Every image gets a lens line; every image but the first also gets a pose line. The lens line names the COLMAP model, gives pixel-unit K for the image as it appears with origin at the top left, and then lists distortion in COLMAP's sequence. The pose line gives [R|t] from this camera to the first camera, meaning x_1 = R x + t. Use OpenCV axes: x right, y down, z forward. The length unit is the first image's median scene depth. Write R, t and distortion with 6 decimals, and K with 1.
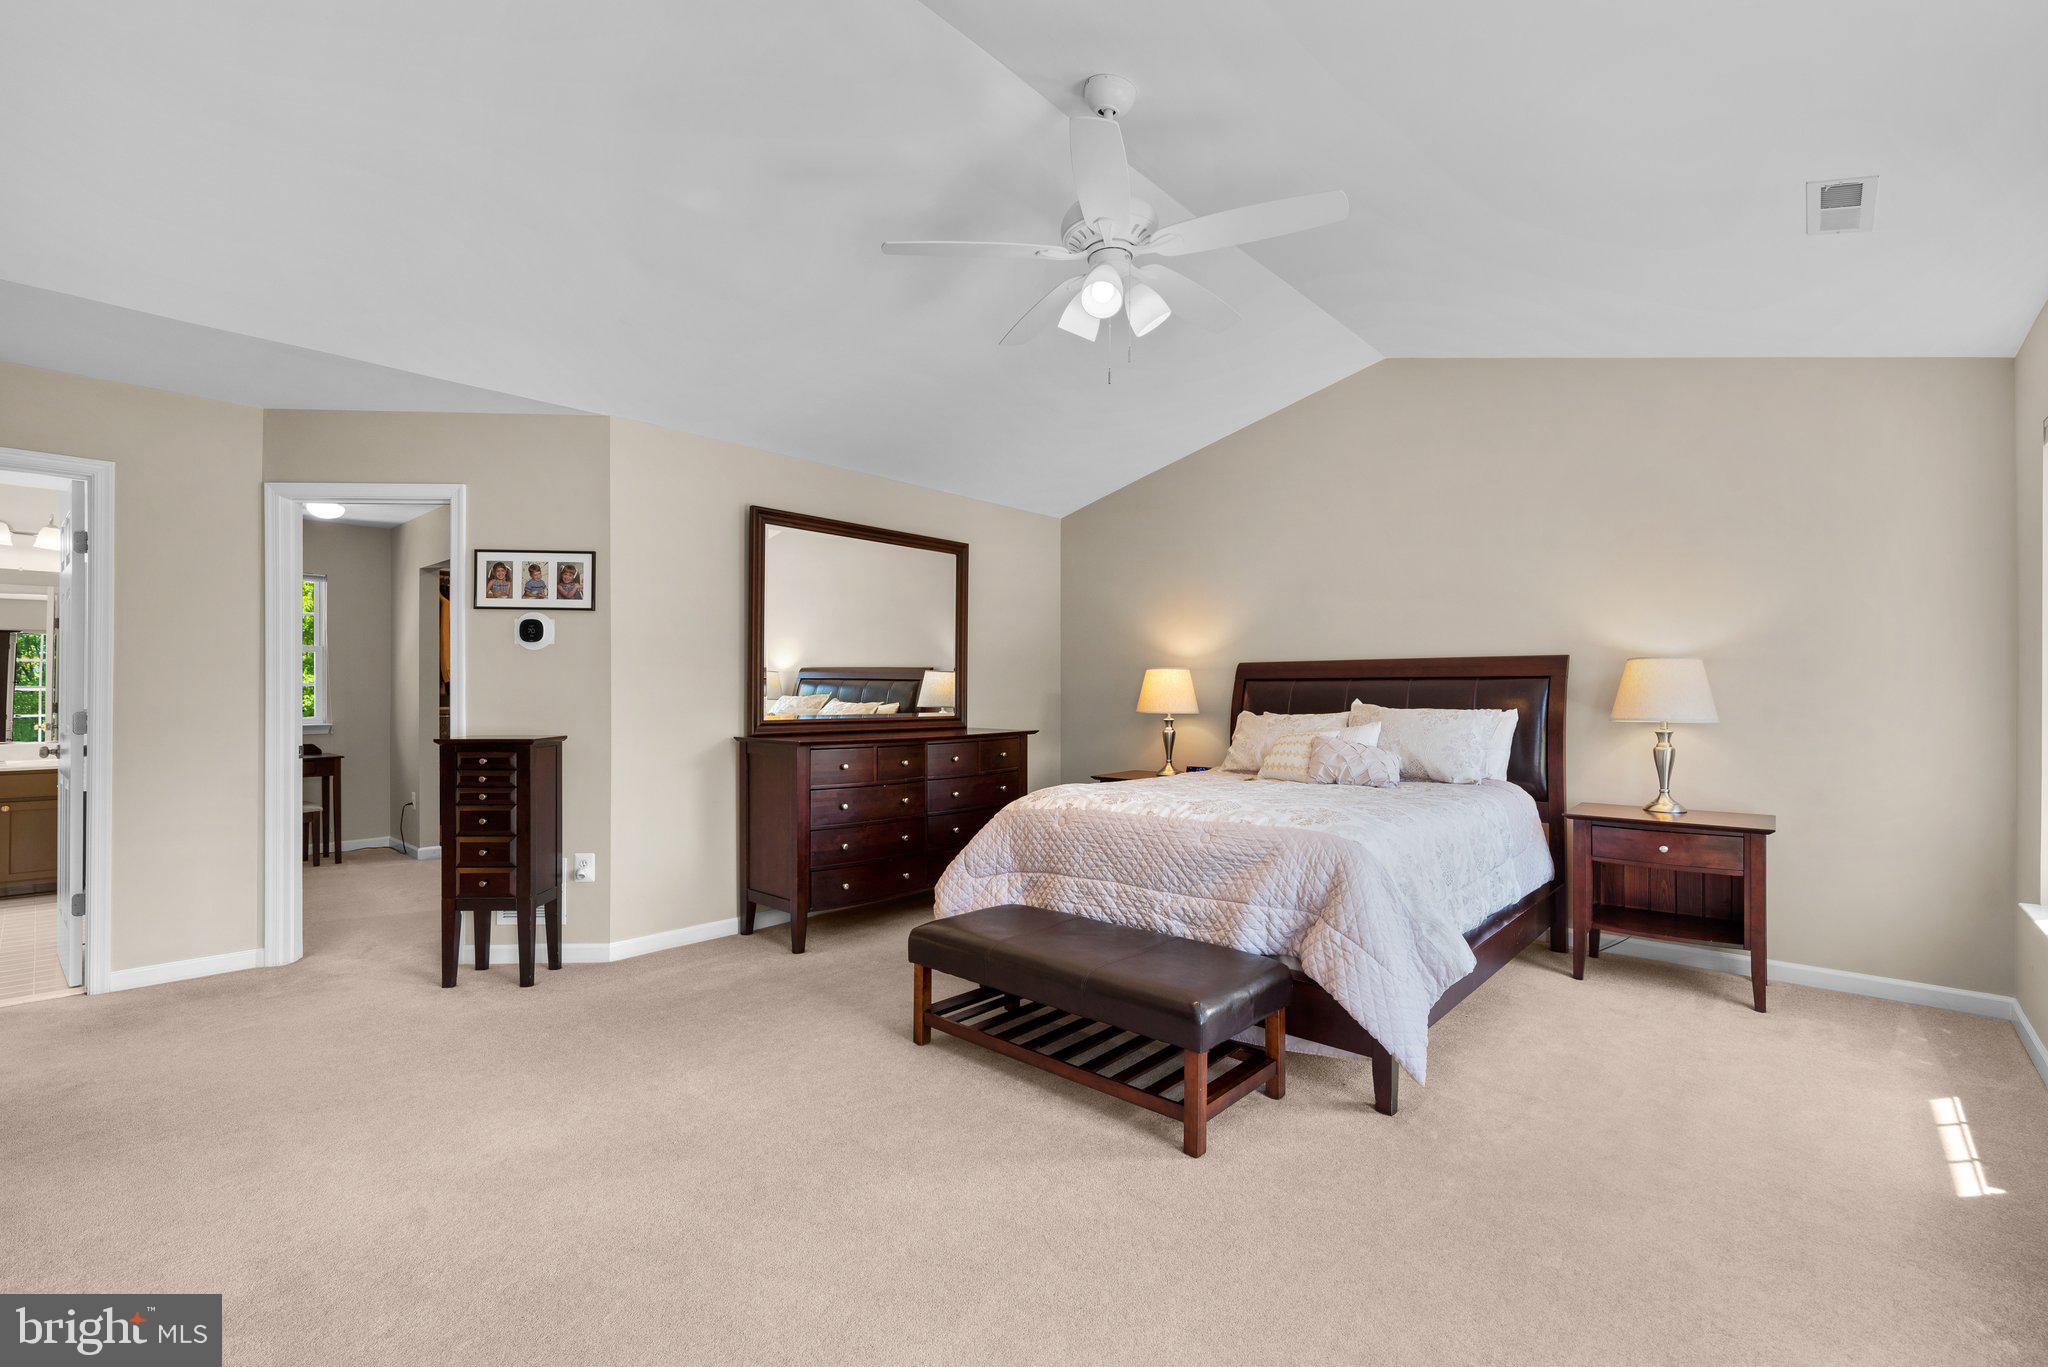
lens RADIAL K [[873.7, 0, 1036.4], [0, 873.7, 693.7], [0, 0, 1]] dist [0.001595, -0.000398]
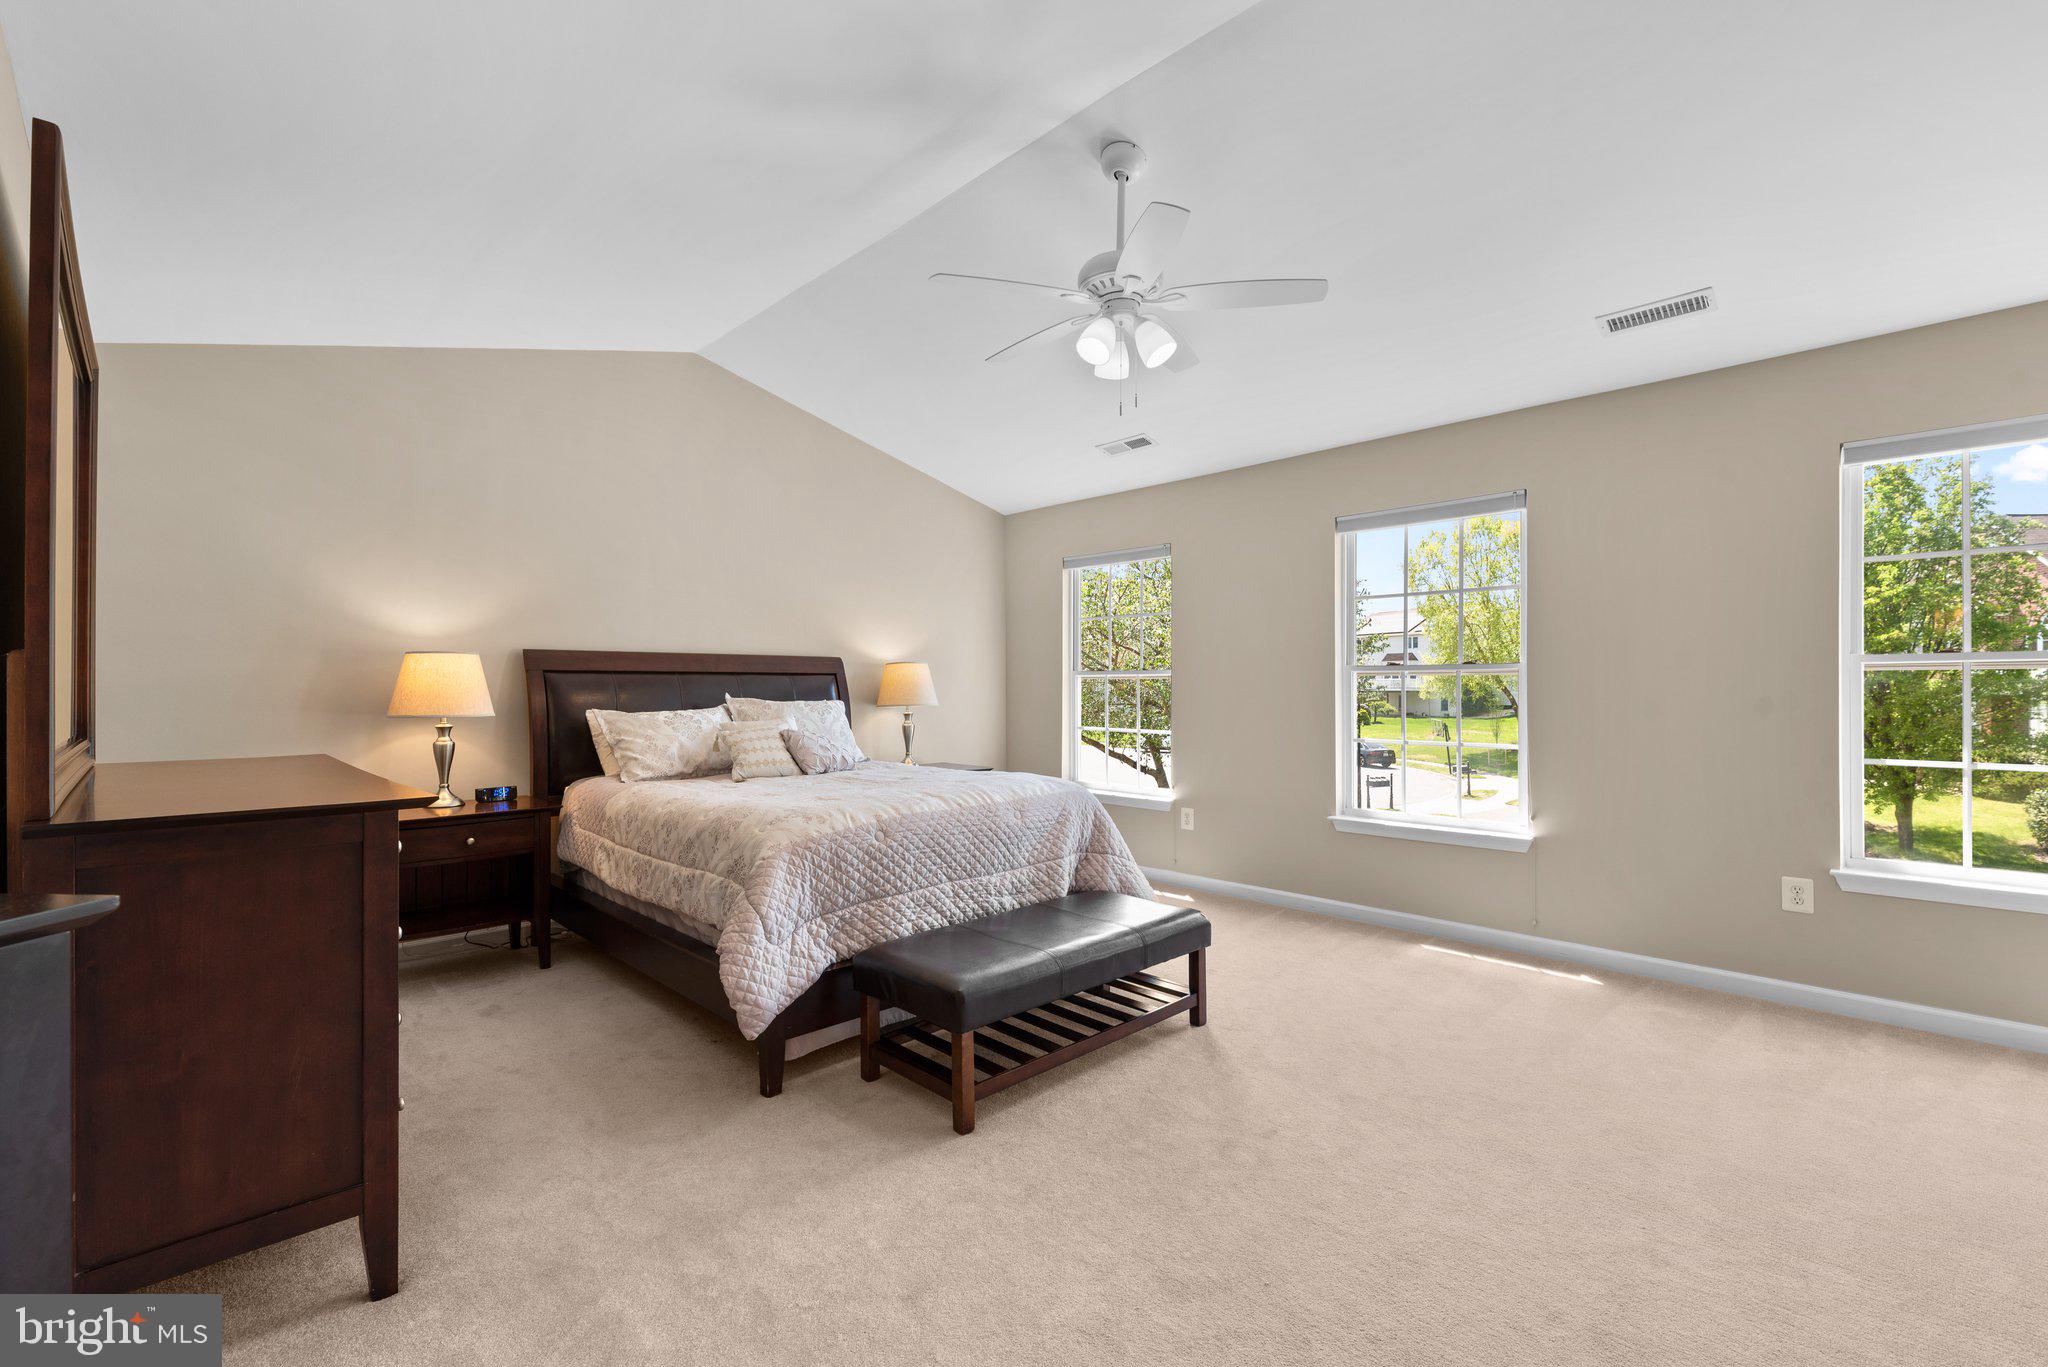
lens RADIAL K [[902.1, 0, 1030.4], [0, 902.1, 670.0], [0, 0, 1]] dist [0.001865, -0.000967]
pose [[0.061455, 0.020364, 0.997902, -0.809475], [0.002250, 0.999786, -0.020541, 0.002770], [-0.998107, 0.003507, 0.061396, 0.762269]]
